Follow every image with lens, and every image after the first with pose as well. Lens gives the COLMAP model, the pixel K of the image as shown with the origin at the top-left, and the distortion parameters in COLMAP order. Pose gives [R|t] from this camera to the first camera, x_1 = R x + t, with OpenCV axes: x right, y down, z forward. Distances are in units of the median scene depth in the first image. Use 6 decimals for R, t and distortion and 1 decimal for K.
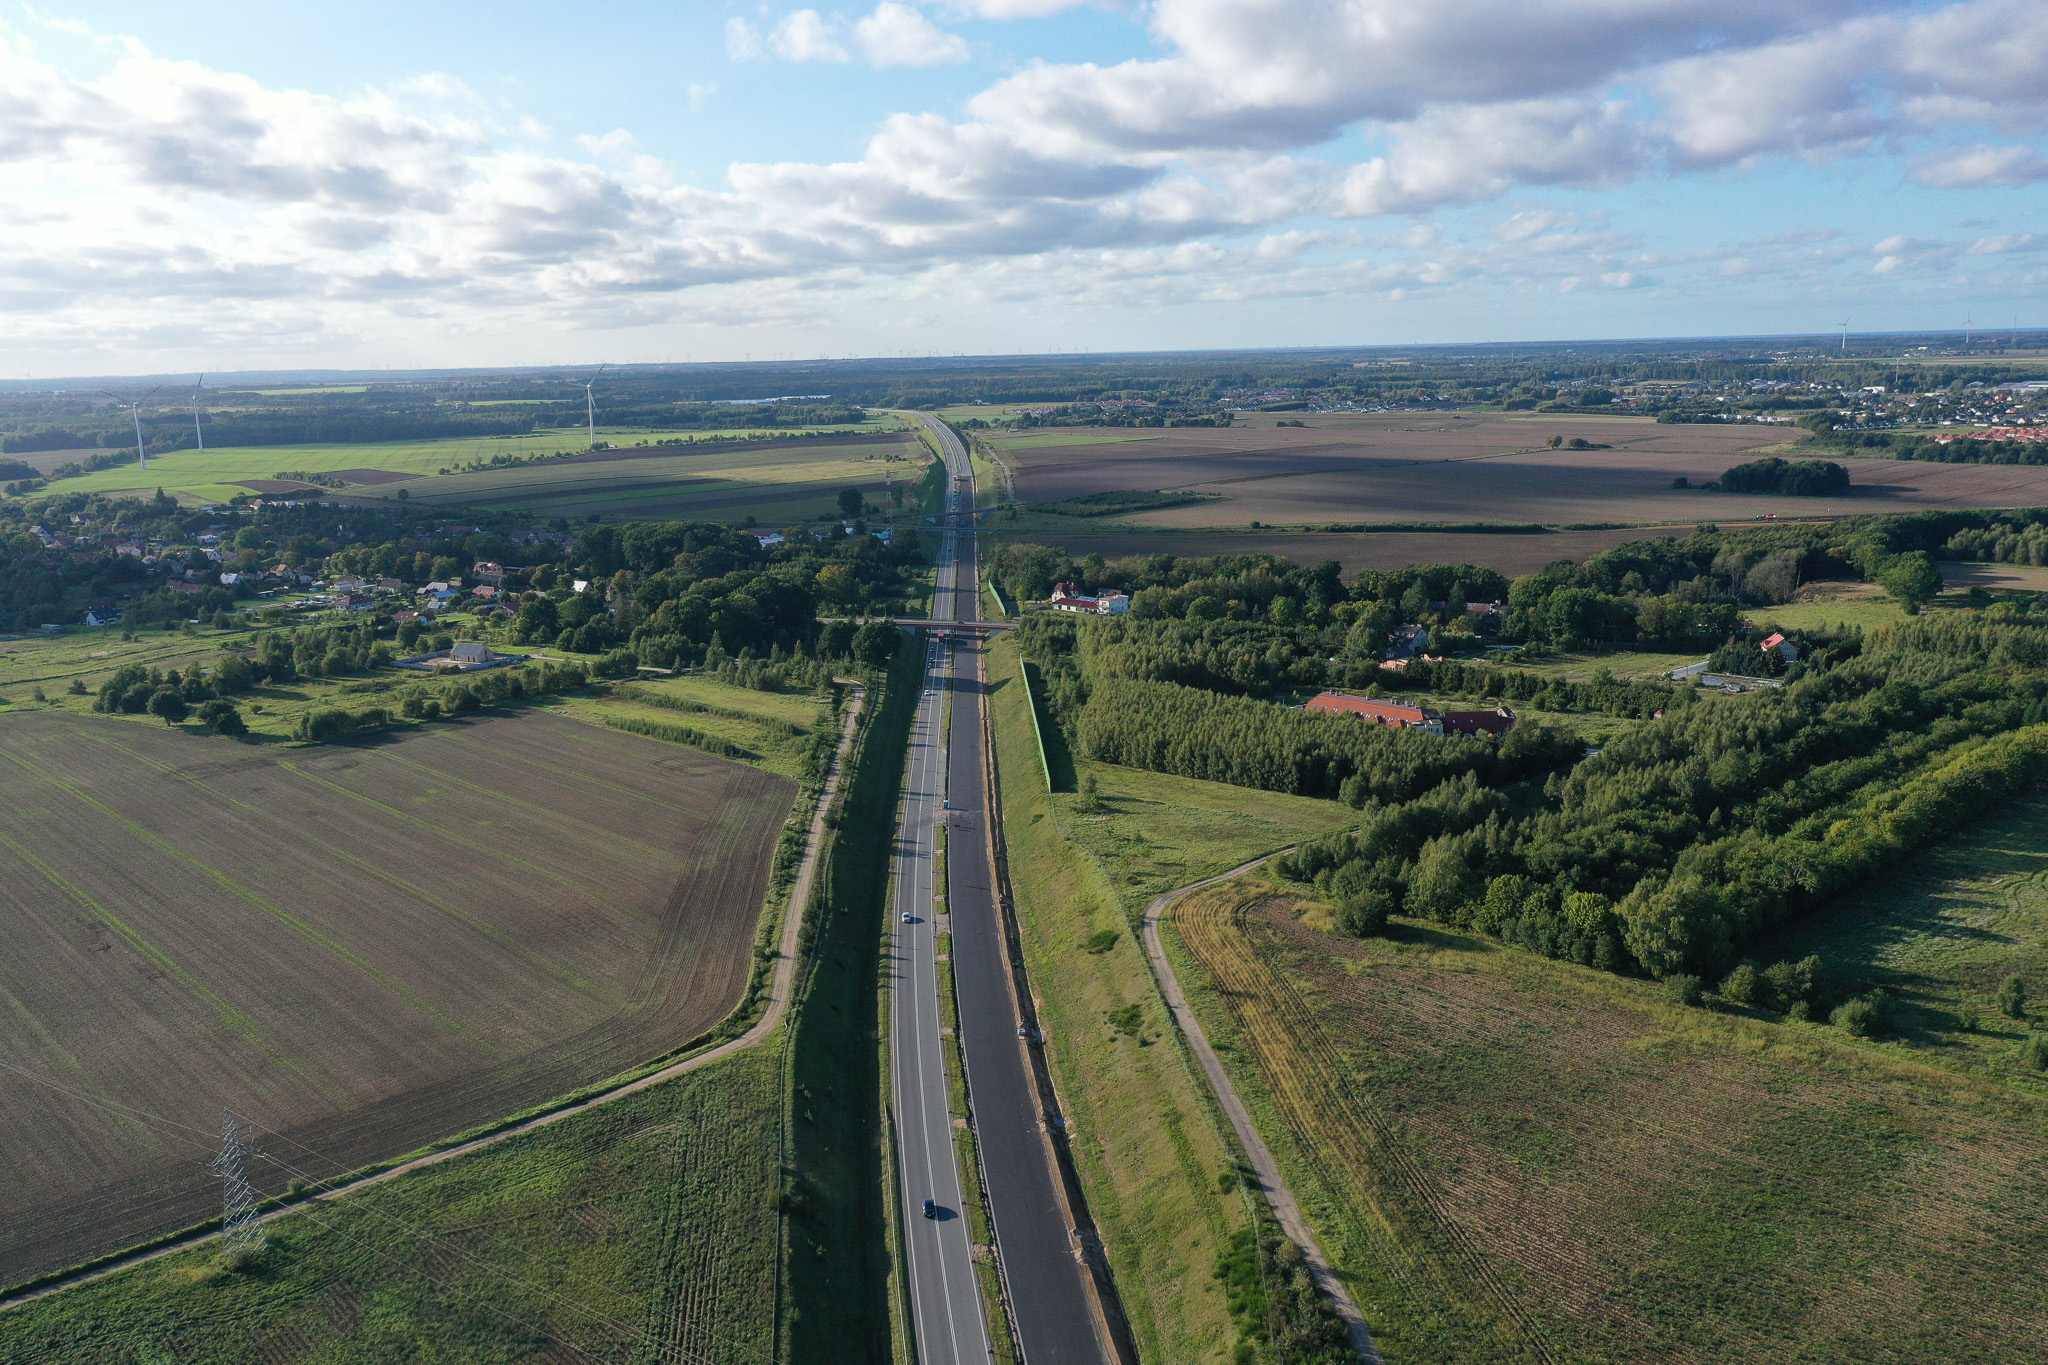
lens RADIAL K [[1602.0, 0, 1024.0], [0, 1602.0, 682.5], [0, 0, 1]] dist [0.002612, 0.004460]
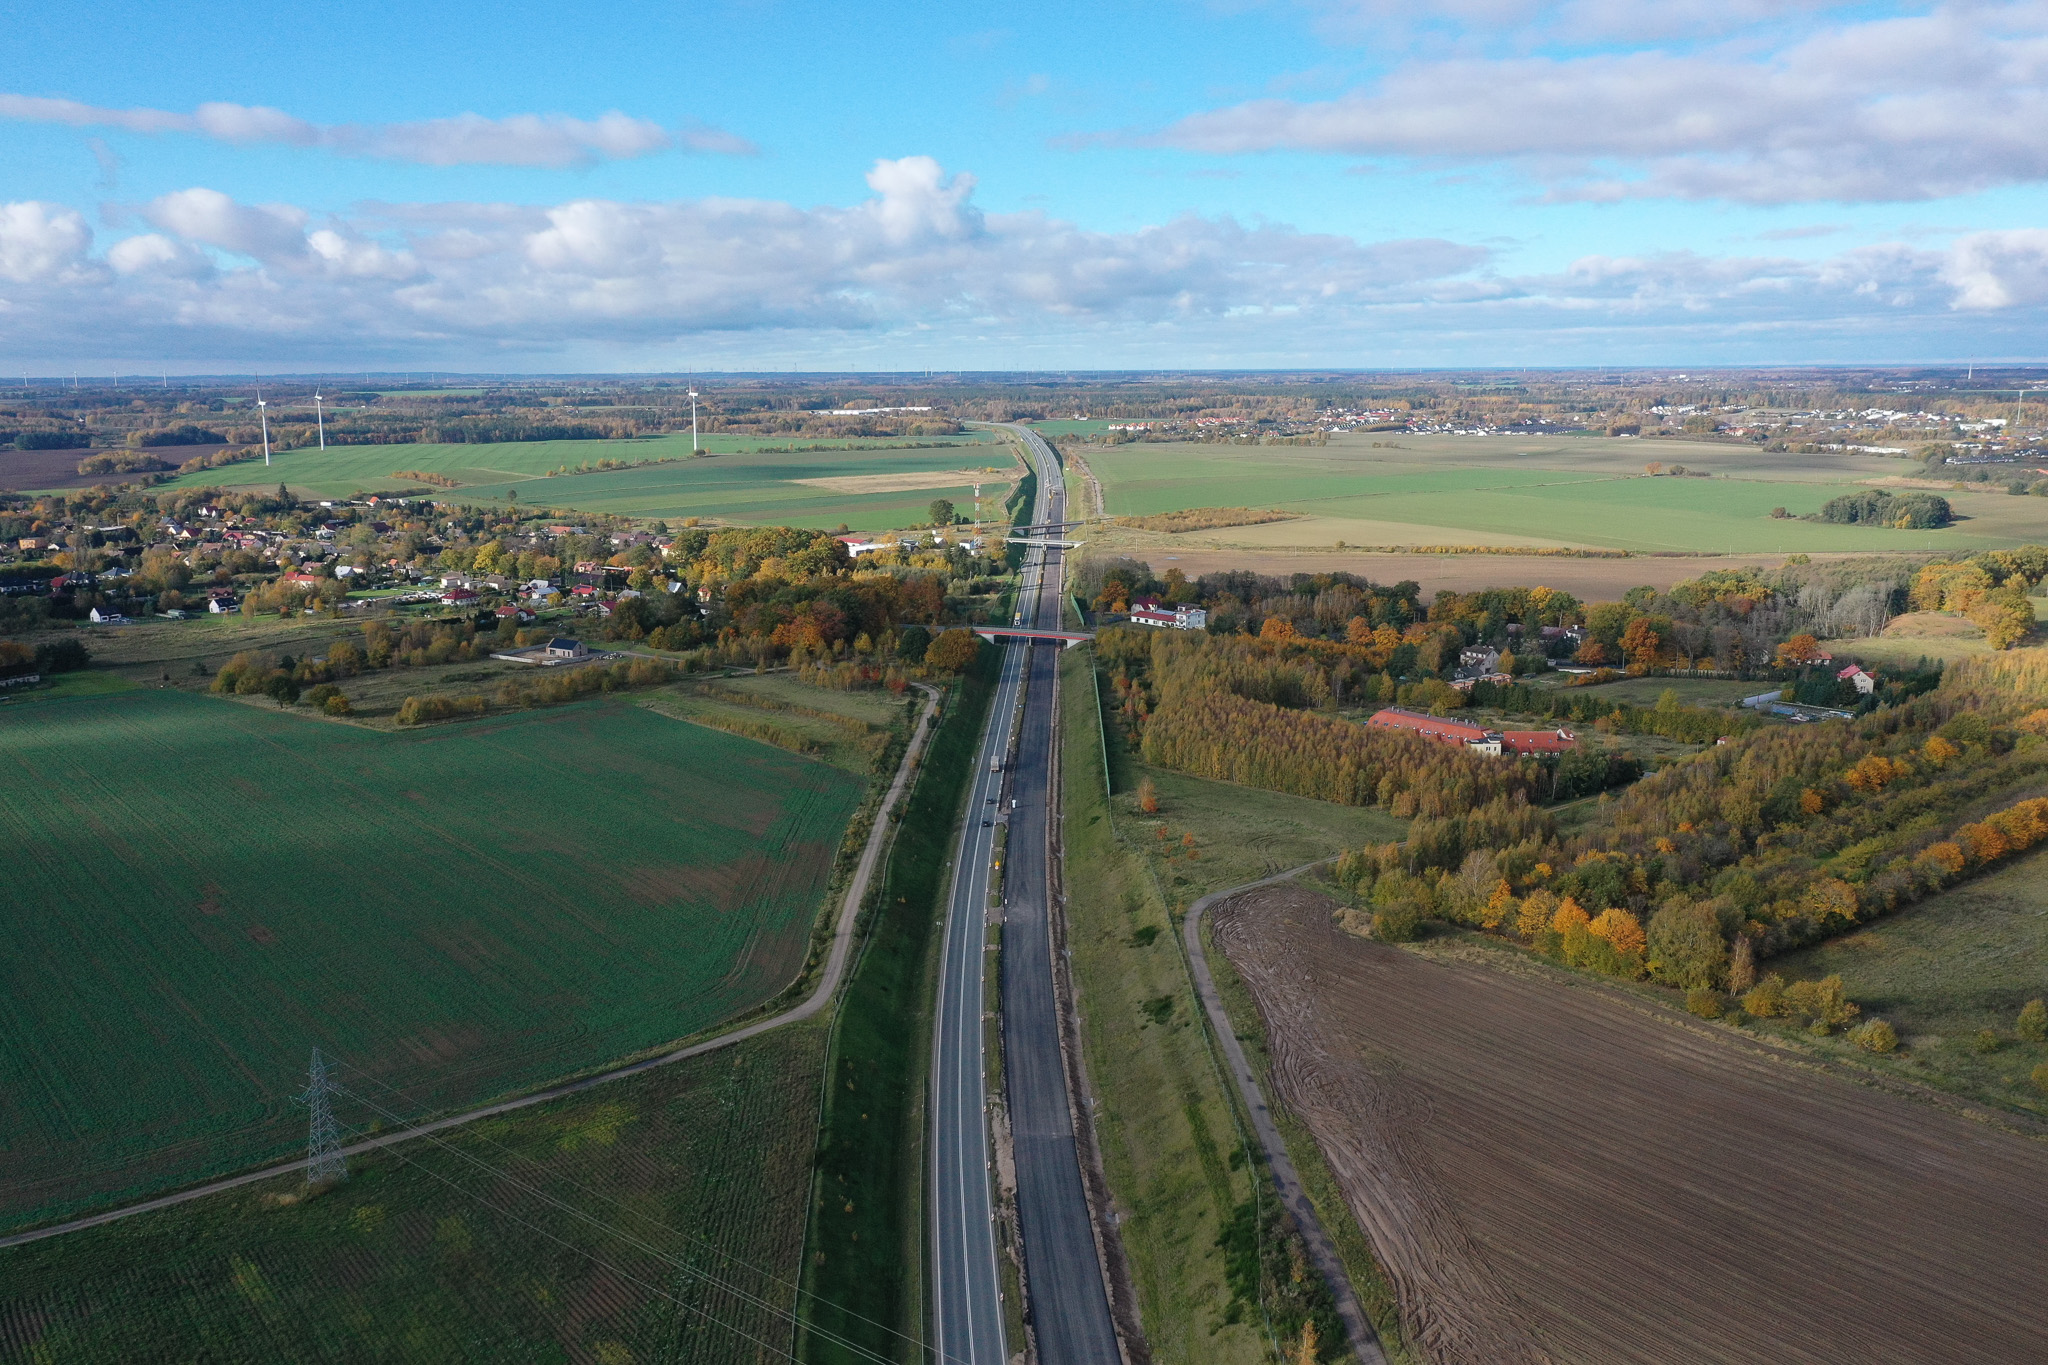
lens RADIAL K [[1602.0, 0, 1024.0], [0, 1602.0, 682.5], [0, 0, 1]] dist [0.002612, 0.004460]
pose [[0.997830, 0.029706, -0.058753, 0.018691], [-0.030244, 0.999508, -0.008289, 0.005491], [0.058478, 0.010047, 0.998238, -0.028786]]
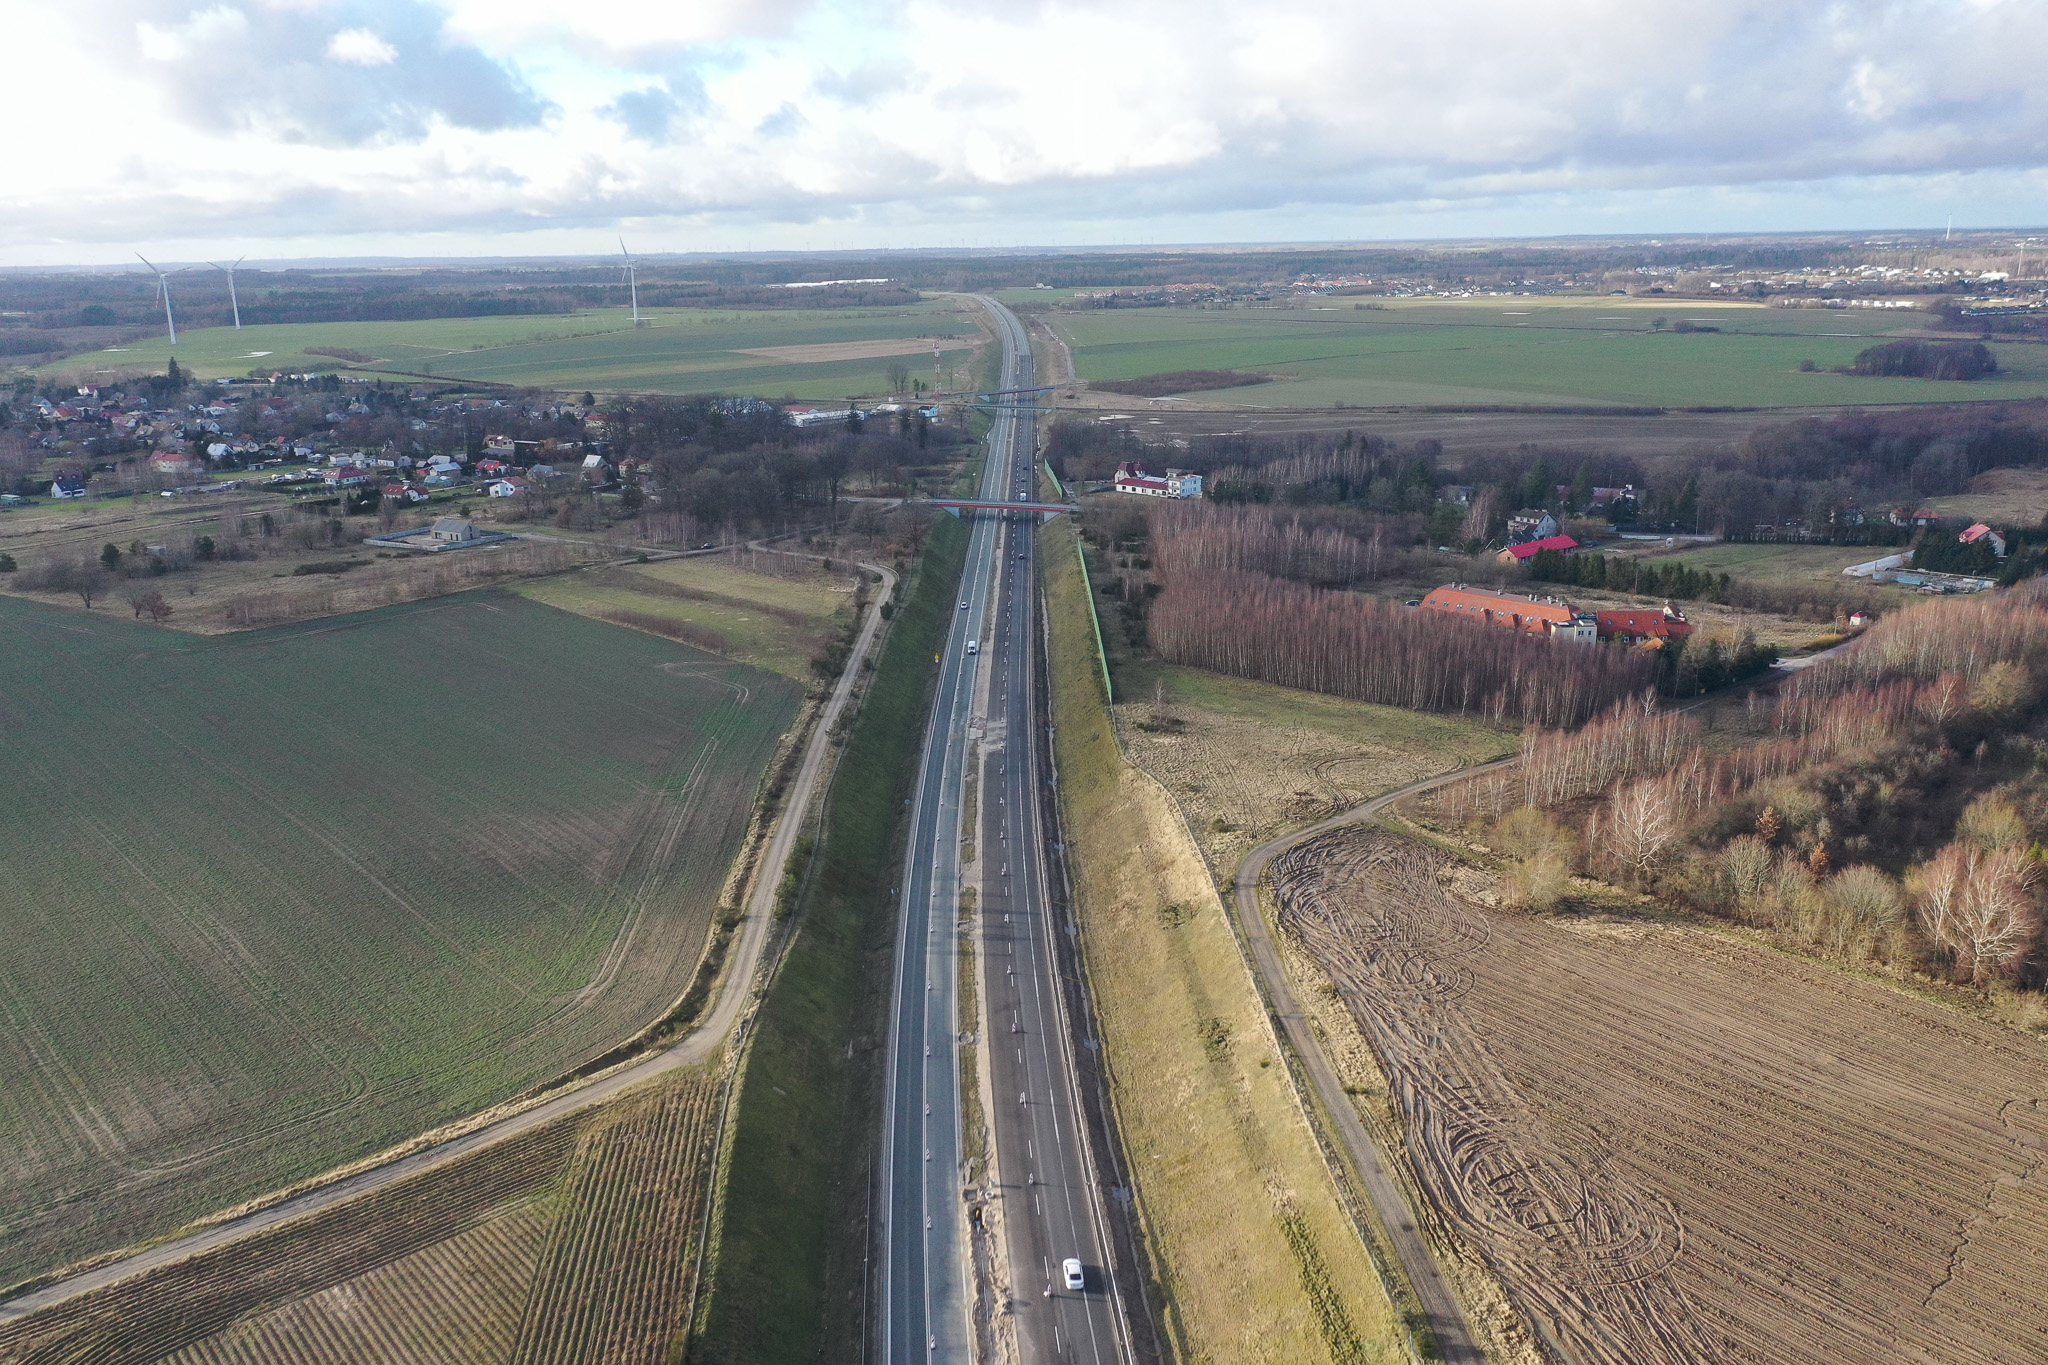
lens RADIAL K [[1602.0, 0, 1024.0], [0, 1602.0, 682.5], [0, 0, 1]] dist [0.002612, 0.004460]
pose [[0.999255, 0.015644, -0.035267, 0.000425], [-0.013357, 0.997850, 0.064161, 0.006408], [0.036195, -0.063642, 0.997316, 0.182122]]
